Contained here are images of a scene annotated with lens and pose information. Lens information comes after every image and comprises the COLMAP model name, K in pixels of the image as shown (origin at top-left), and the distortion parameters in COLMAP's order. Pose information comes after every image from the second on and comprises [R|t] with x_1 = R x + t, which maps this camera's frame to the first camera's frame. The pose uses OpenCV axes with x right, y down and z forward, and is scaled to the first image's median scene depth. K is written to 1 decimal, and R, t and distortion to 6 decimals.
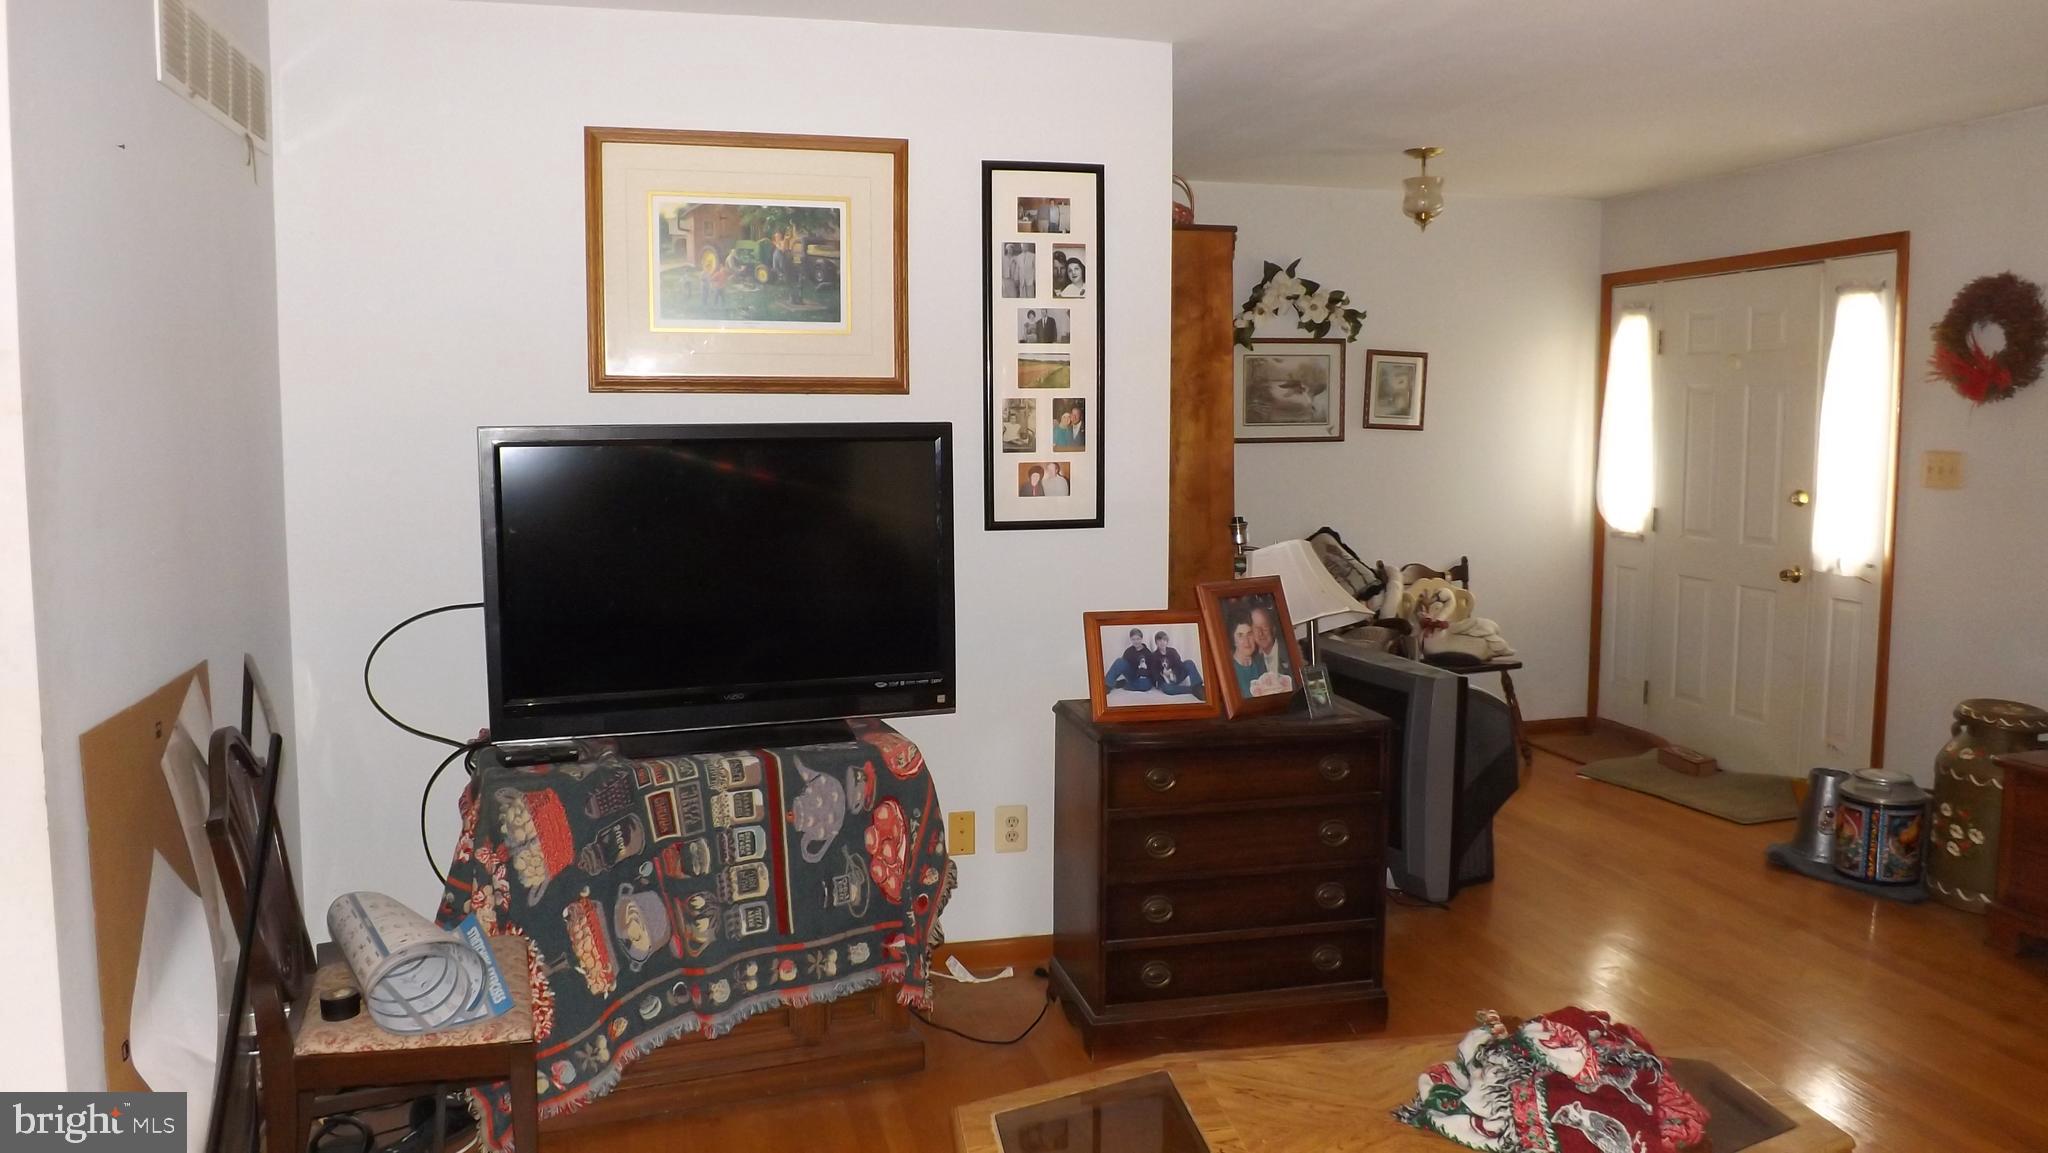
lens RADIAL K [[1489.5, 0, 1032.7], [0, 1489.5, 579.9], [0, 0, 1]] dist [-0.070955, 0.019388]
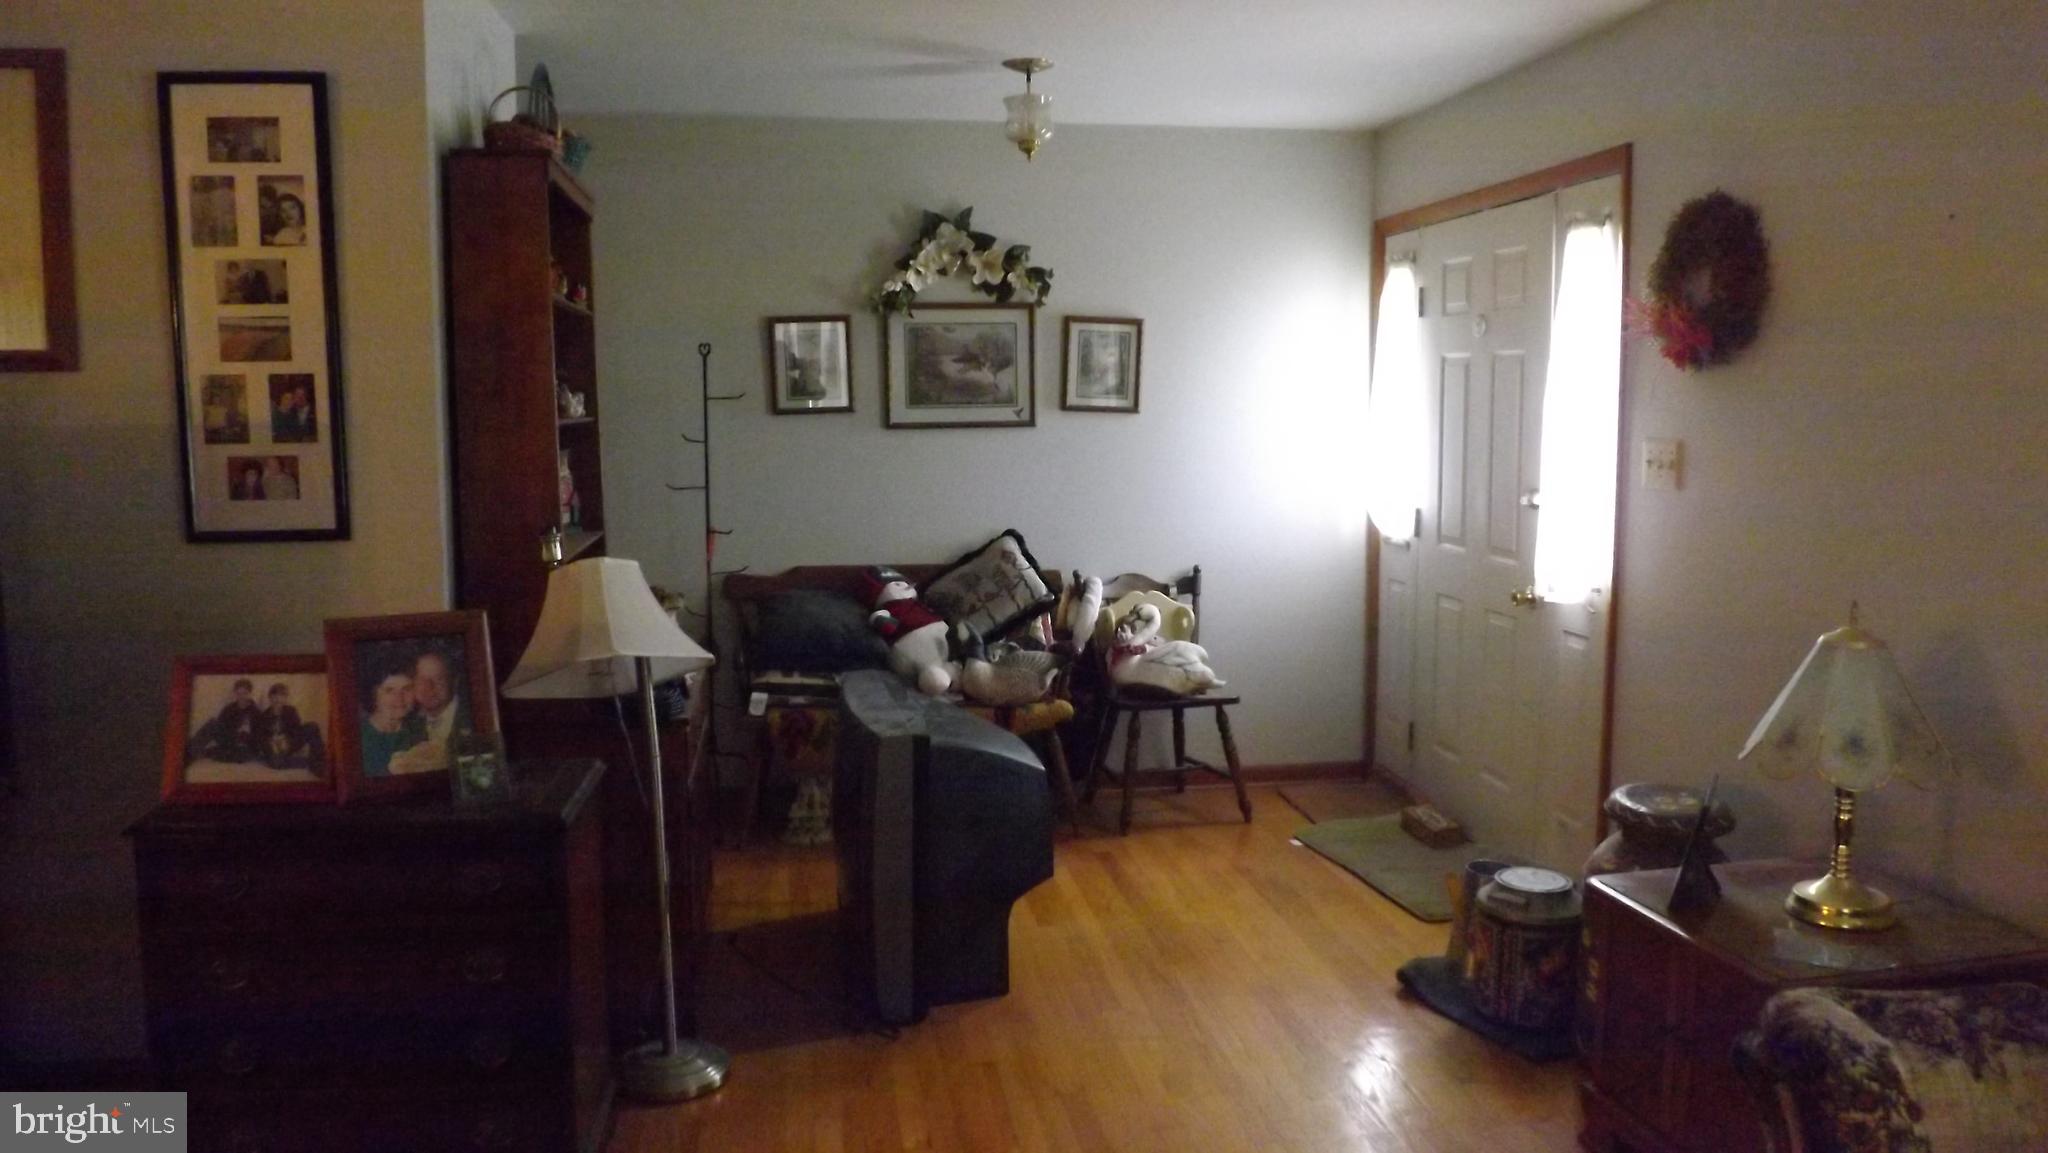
lens RADIAL K [[1489.5, 0, 1017.9], [0, 1489.5, 568.0], [0, 0, 1]] dist [-0.070955, 0.019388]
pose [[0.993720, 0.009904, -0.111459, 0.352201], [-0.009683, 0.999950, 0.002516, -0.018921], [0.111478, -0.001421, 0.993766, 0.202098]]
